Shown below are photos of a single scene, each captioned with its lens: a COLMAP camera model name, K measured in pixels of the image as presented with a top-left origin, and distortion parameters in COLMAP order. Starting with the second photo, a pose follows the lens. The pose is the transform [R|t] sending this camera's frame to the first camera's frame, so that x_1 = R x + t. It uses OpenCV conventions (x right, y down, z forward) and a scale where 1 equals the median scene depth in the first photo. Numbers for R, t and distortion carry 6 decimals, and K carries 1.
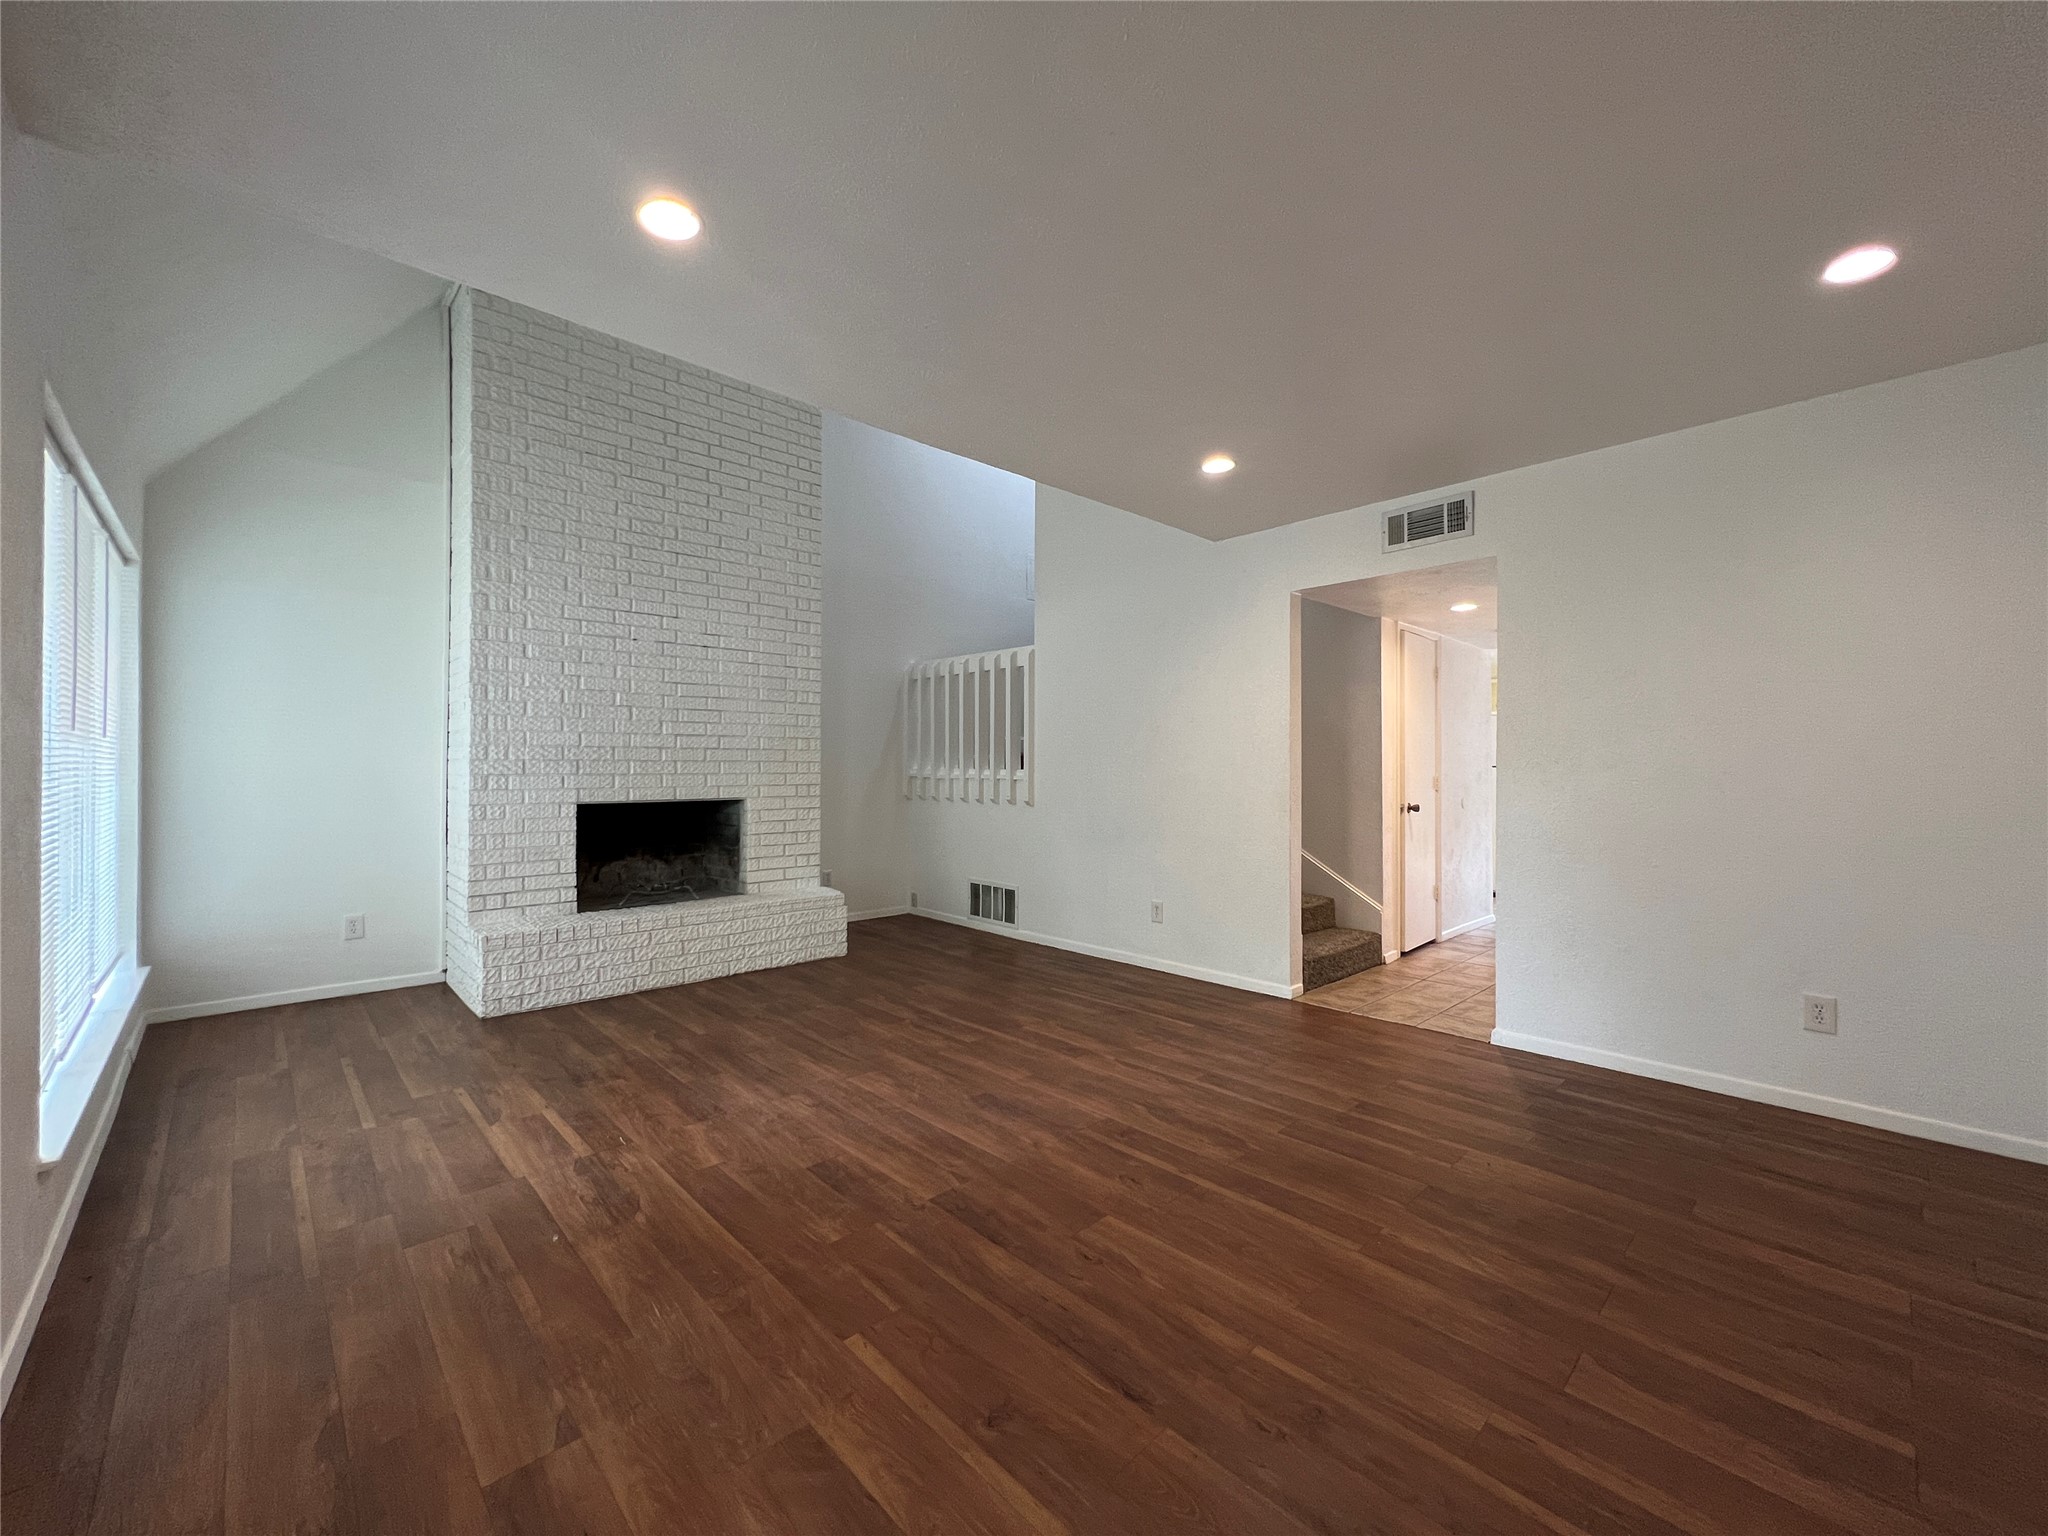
lens RADIAL K [[817.9, 0, 1019.6], [0, 817.9, 764.1], [0, 0, 1]] dist [0.000056, 0.000320]
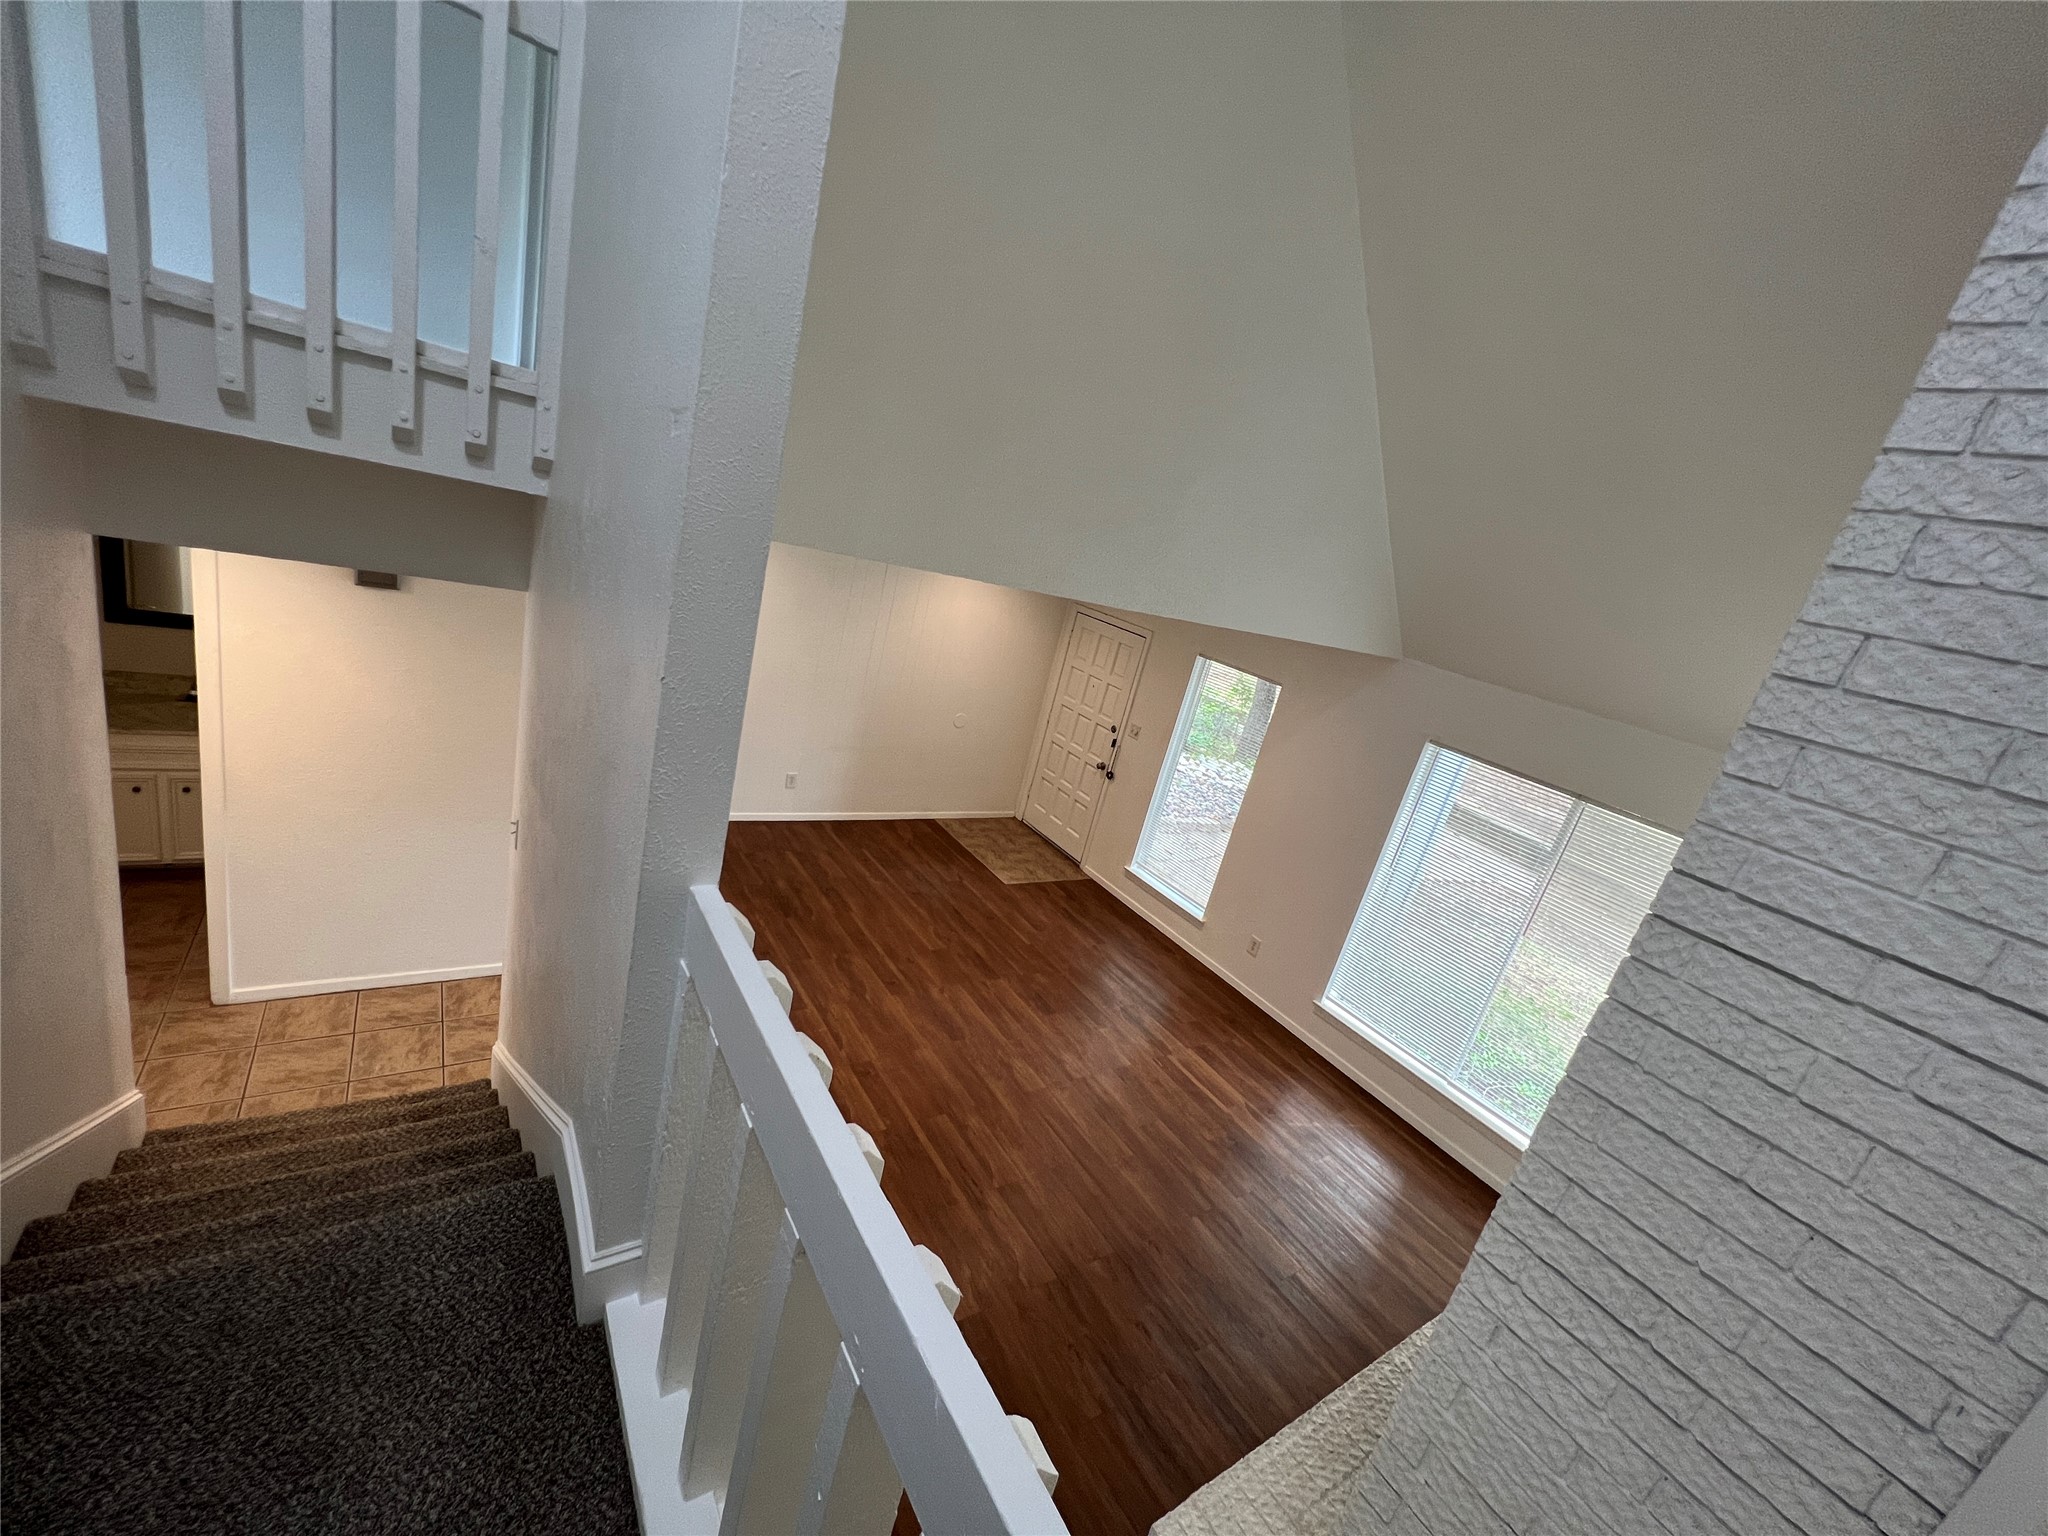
lens RADIAL K [[817.9, 0, 1019.6], [0, 817.9, 764.1], [0, 0, 1]] dist [0.000056, 0.000320]
pose [[-0.958048, -0.273901, 0.084394, -0.088331], [-0.241458, 0.929979, 0.277196, -0.309476], [-0.154409, 0.245190, -0.957100, 1.405202]]
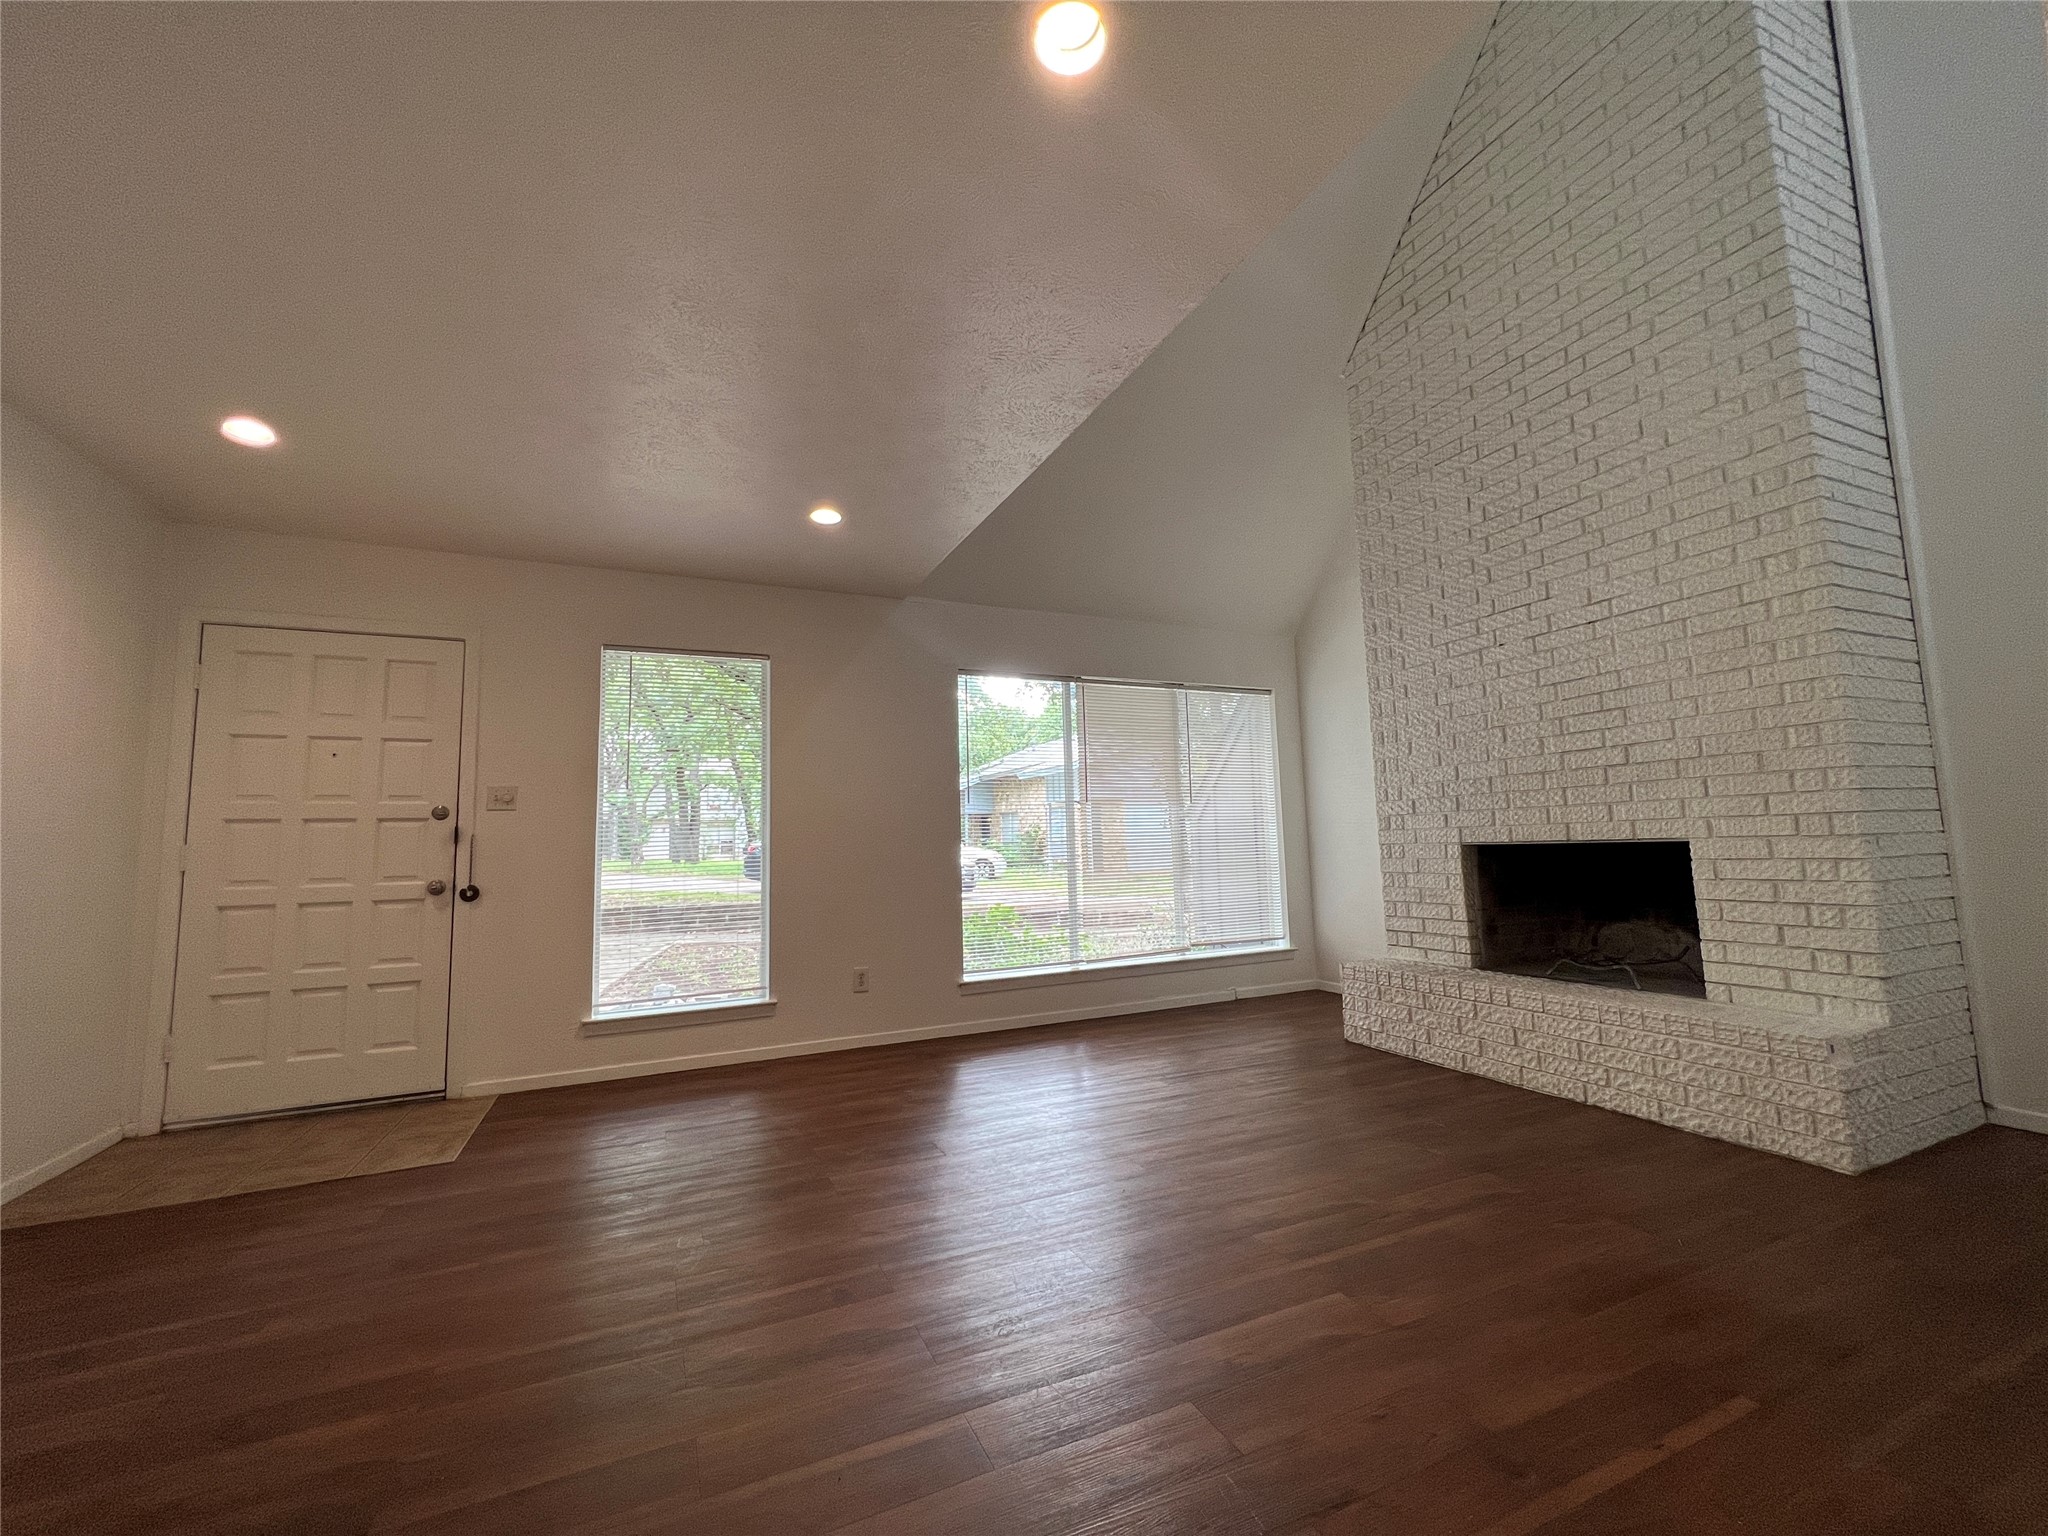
lens RADIAL K [[817.9, 0, 1019.6], [0, 817.9, 764.1], [0, 0, 1]] dist [0.000056, 0.000320]
pose [[-0.325905, -0.087977, -0.941300, 0.441408], [0.031354, 0.994107, -0.103768, 0.036263], [0.944882, -0.063332, -0.321227, 0.779246]]
